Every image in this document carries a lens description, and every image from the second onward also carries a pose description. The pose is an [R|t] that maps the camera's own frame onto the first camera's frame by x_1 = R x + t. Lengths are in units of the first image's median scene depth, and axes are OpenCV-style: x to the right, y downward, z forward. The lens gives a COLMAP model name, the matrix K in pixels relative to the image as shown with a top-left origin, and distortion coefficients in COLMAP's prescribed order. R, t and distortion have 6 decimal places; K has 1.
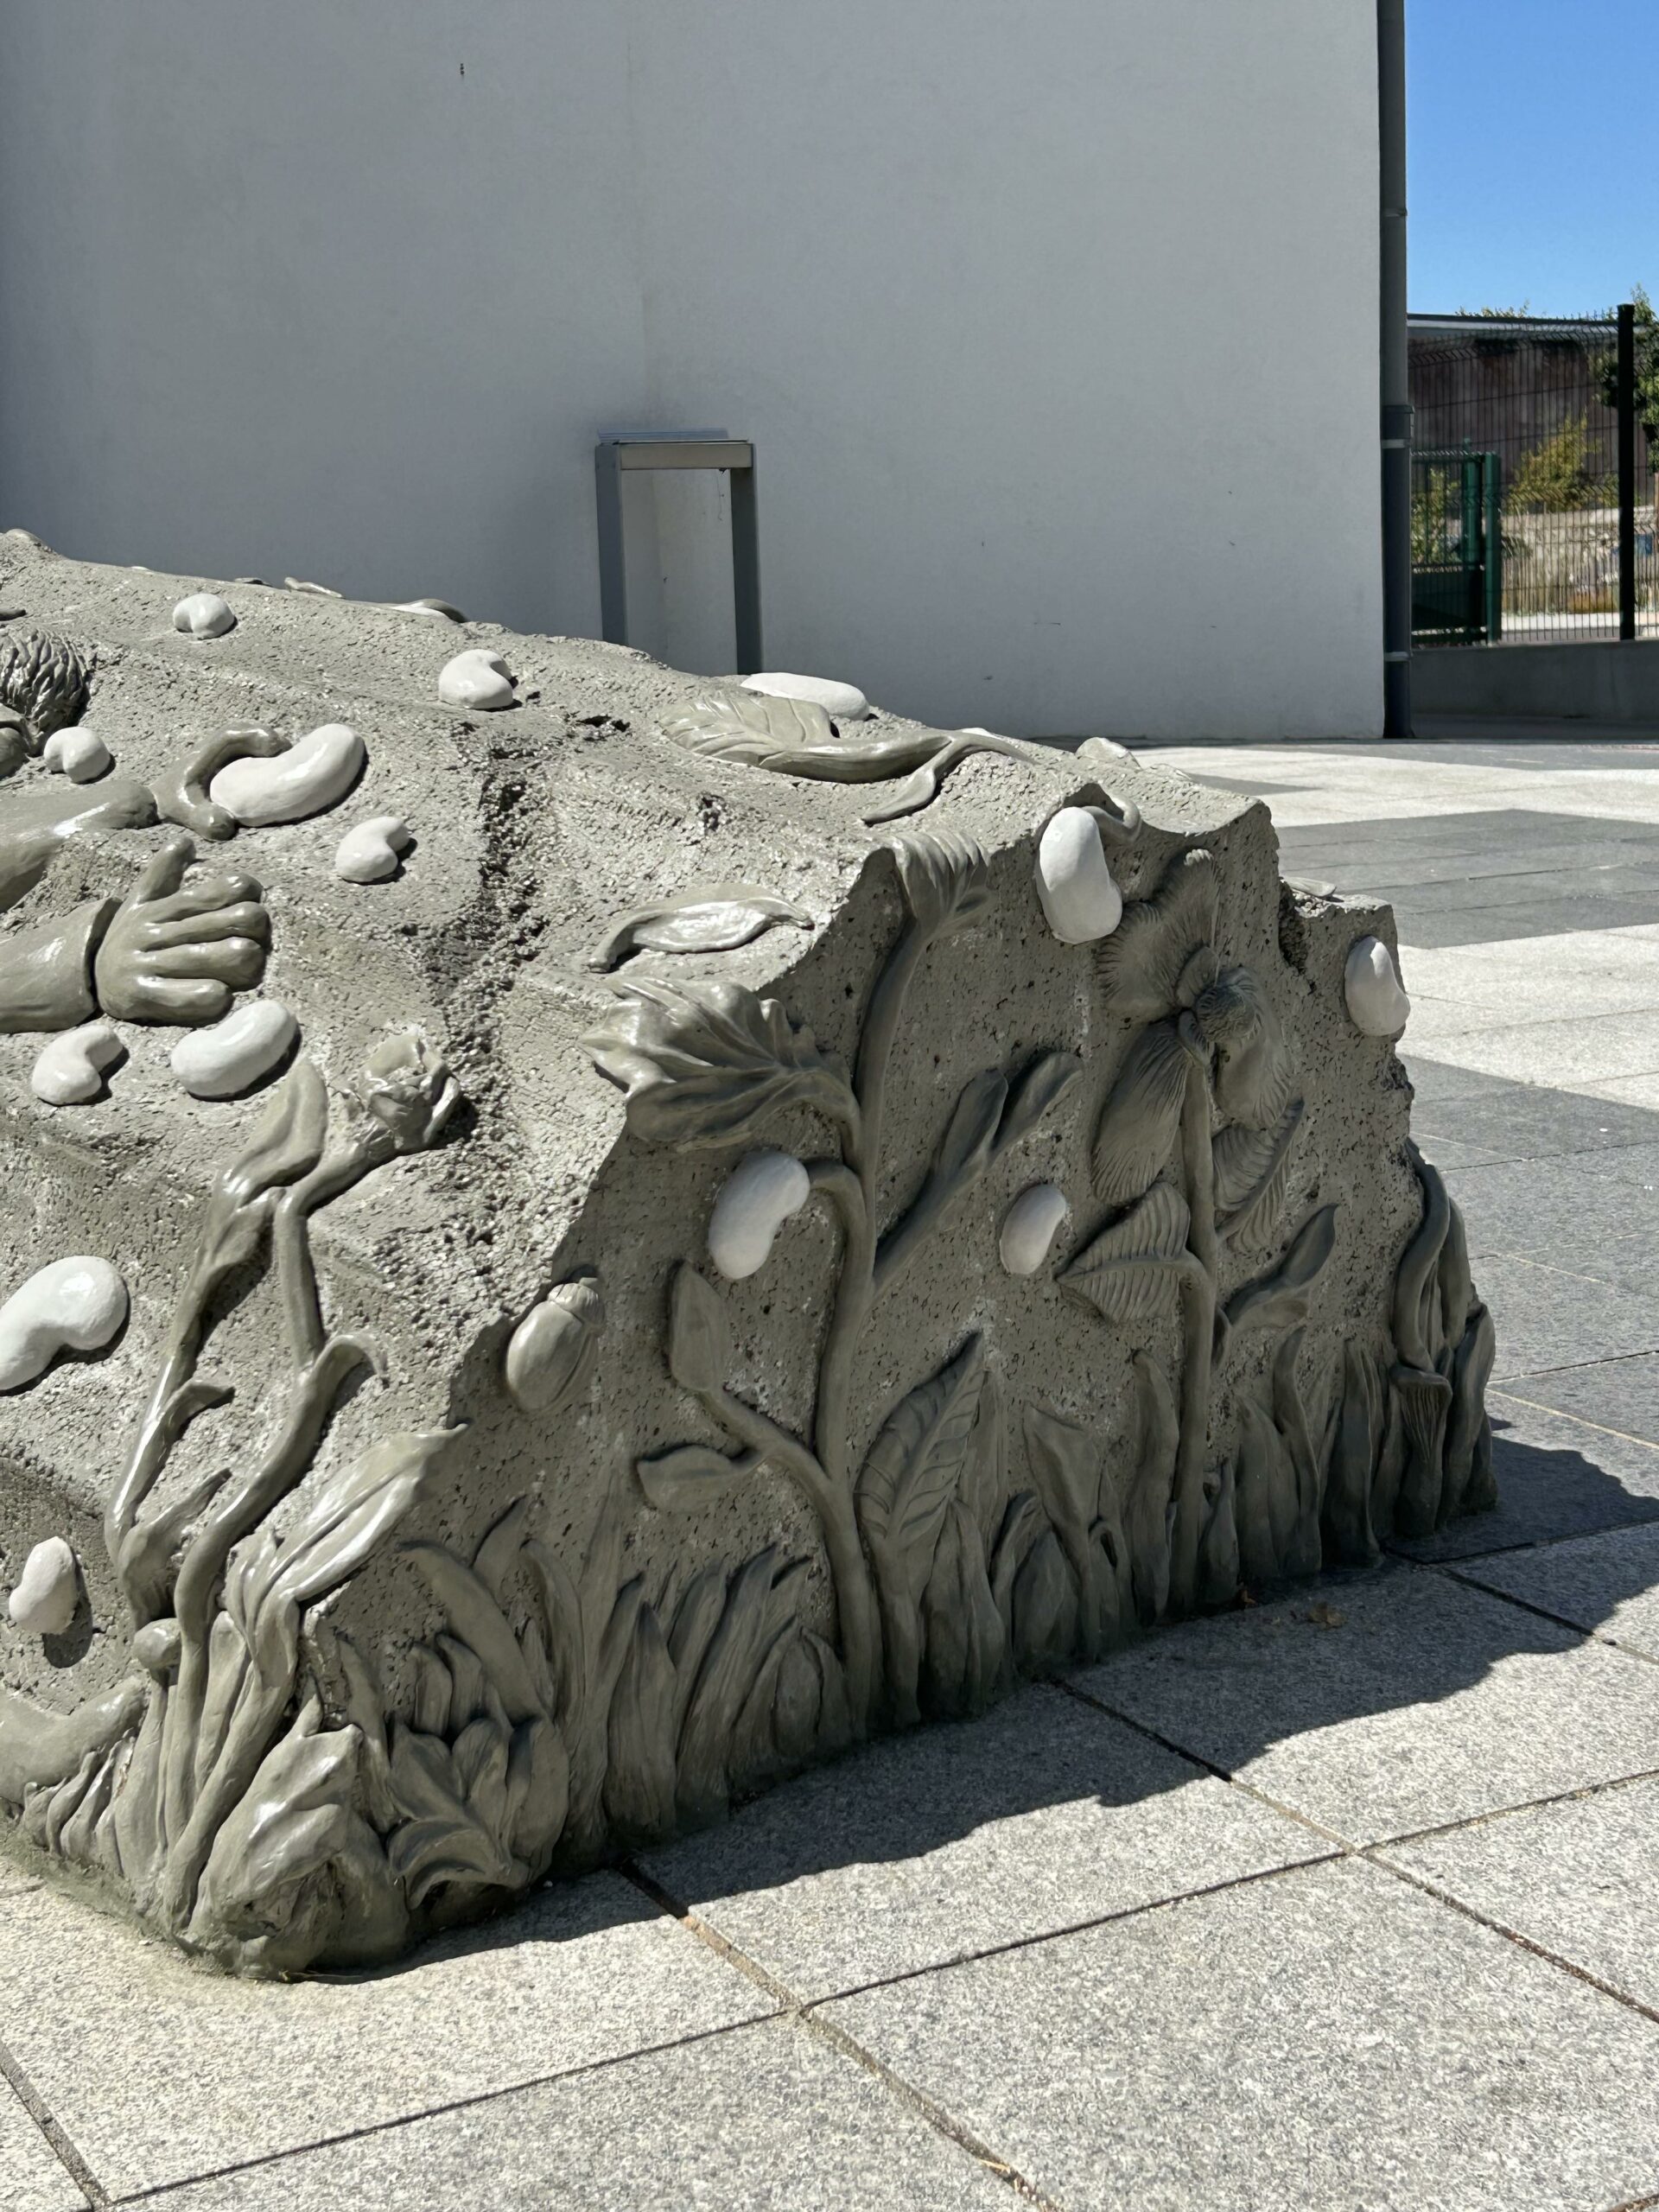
lens RADIAL K [[3228.5, 0, 839.5], [0, 3228.5, 1111.4], [0, 0, 1]] dist [0.088526, 0.000000]
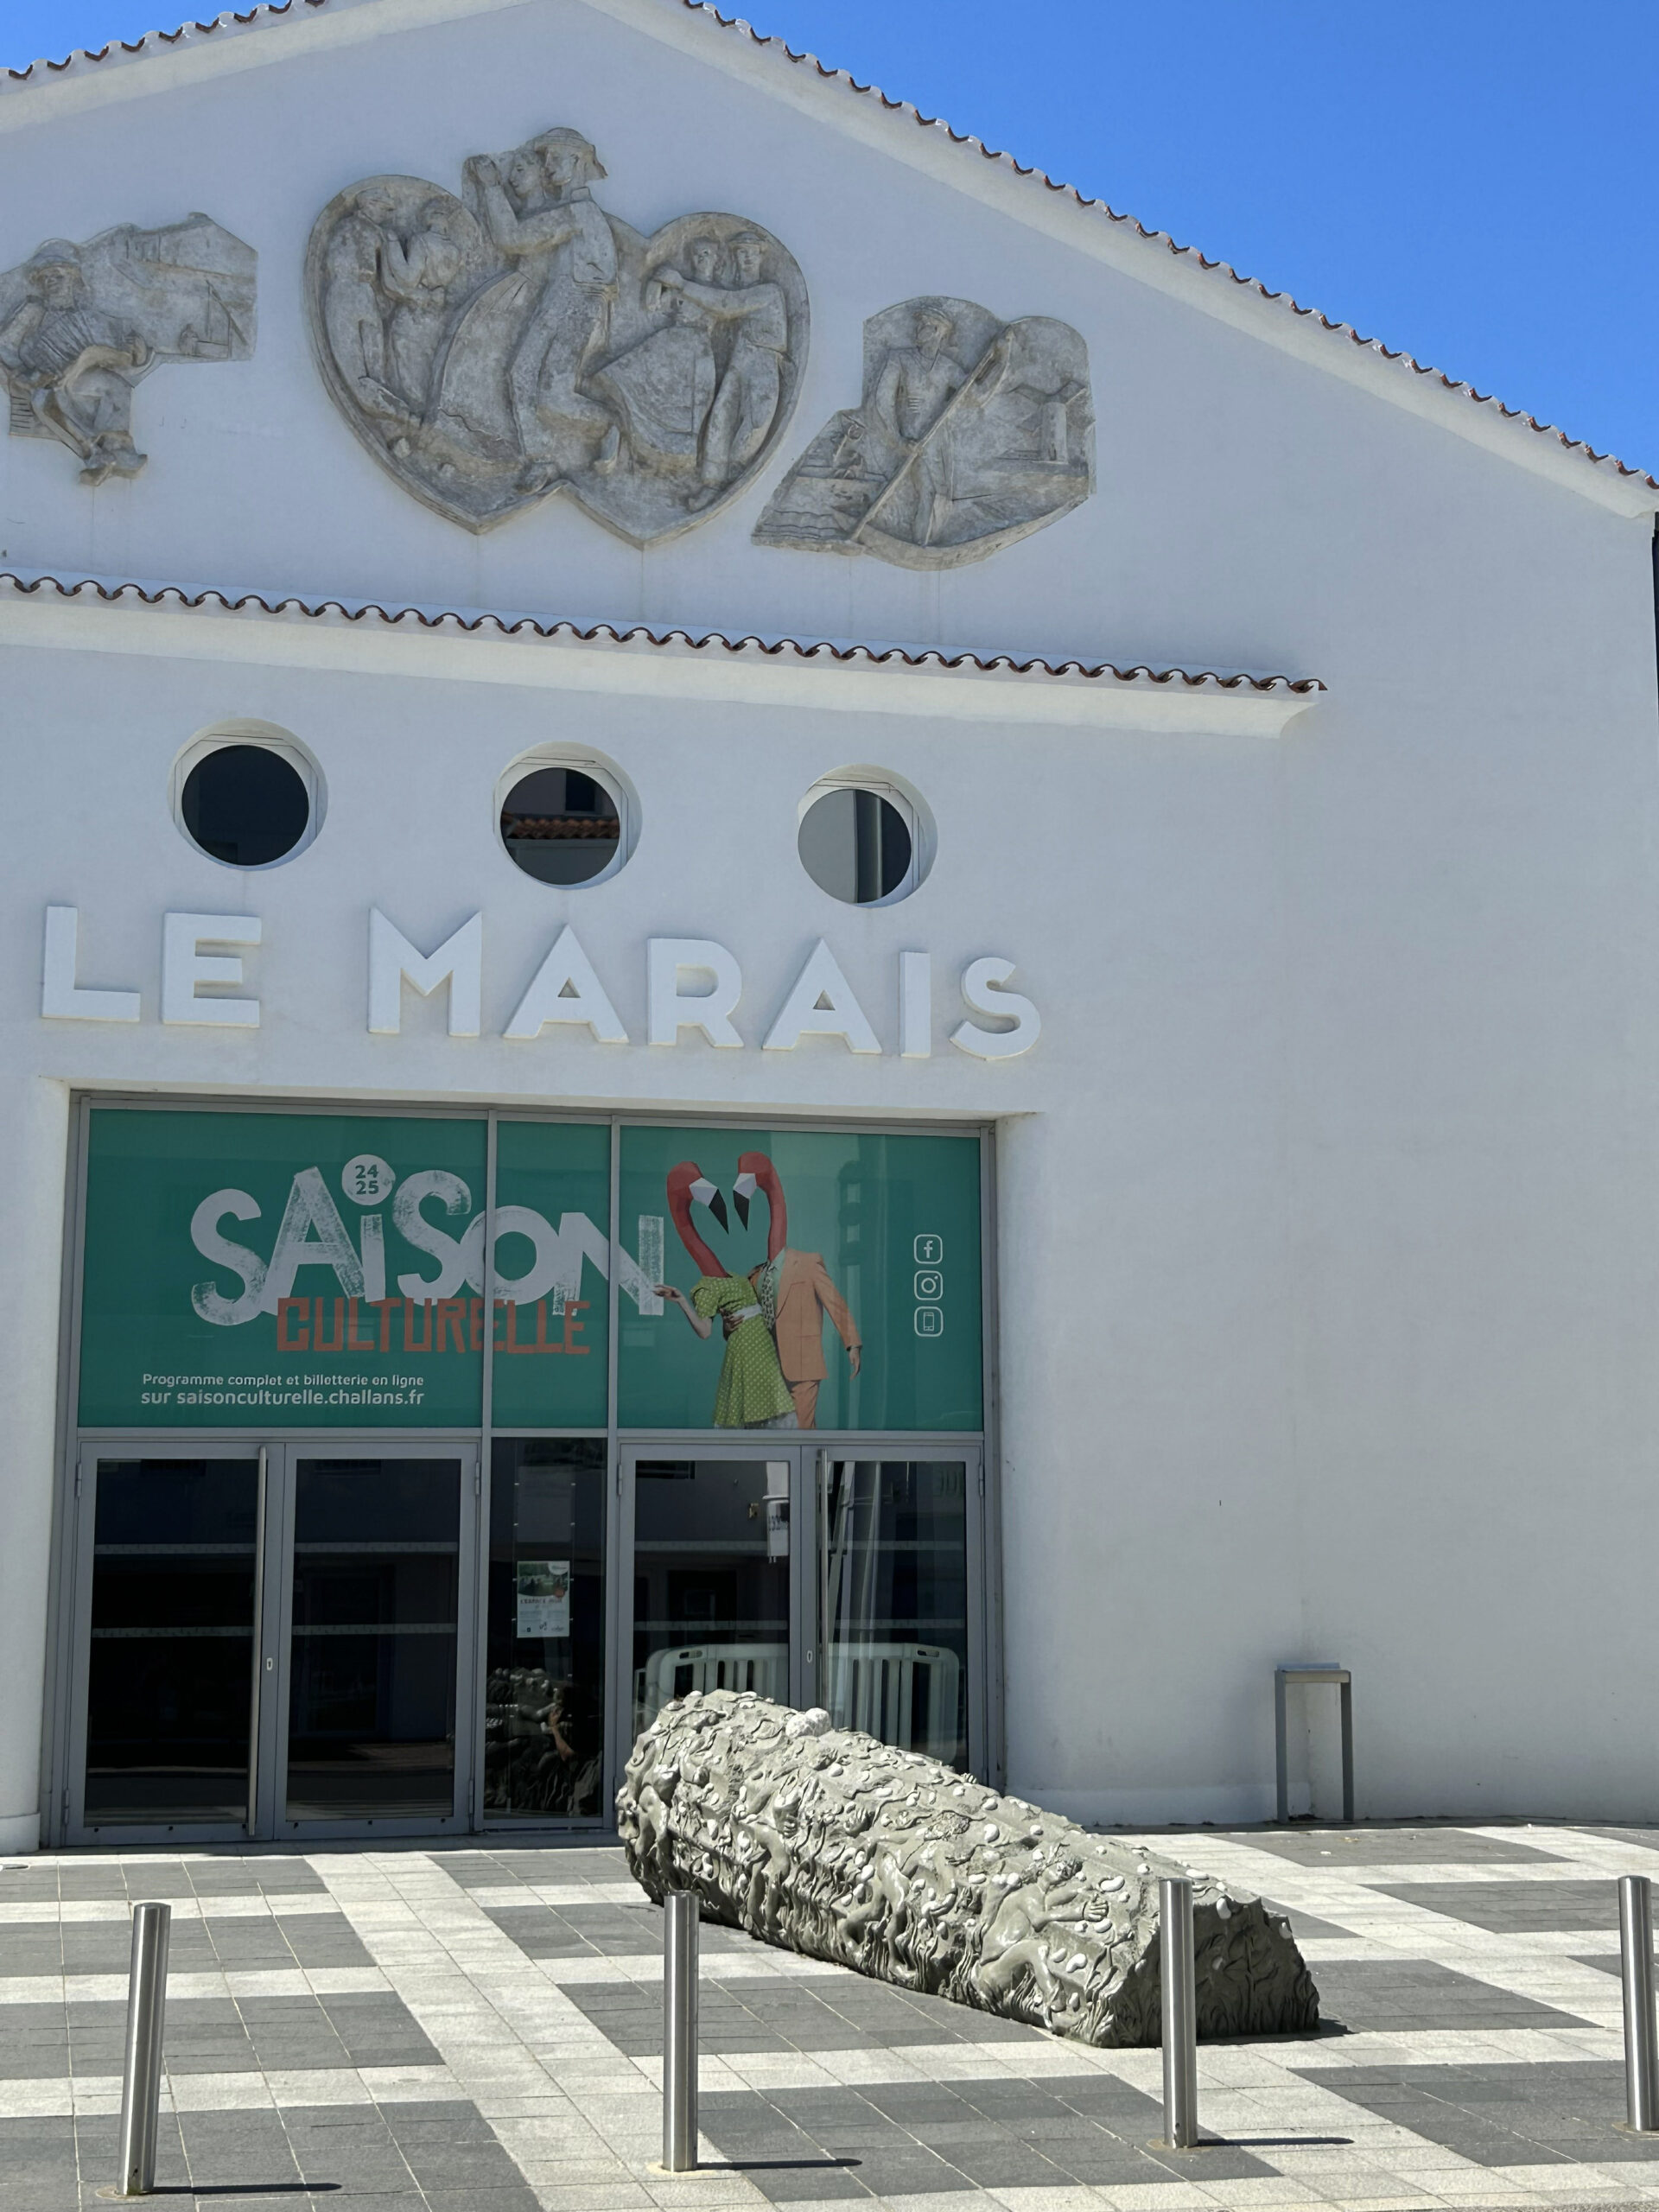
lens RADIAL K [[3228.5, 0, 845.6], [0, 3228.5, 1098.7], [0, 0, 1]] dist [0.088526, 0.000000]
pose [[0.965007, 0.001244, -0.262220, 1.121506], [-0.075984, 0.958413, -0.275084, 0.241471], [0.250973, 0.285382, 0.924970, -6.175194]]
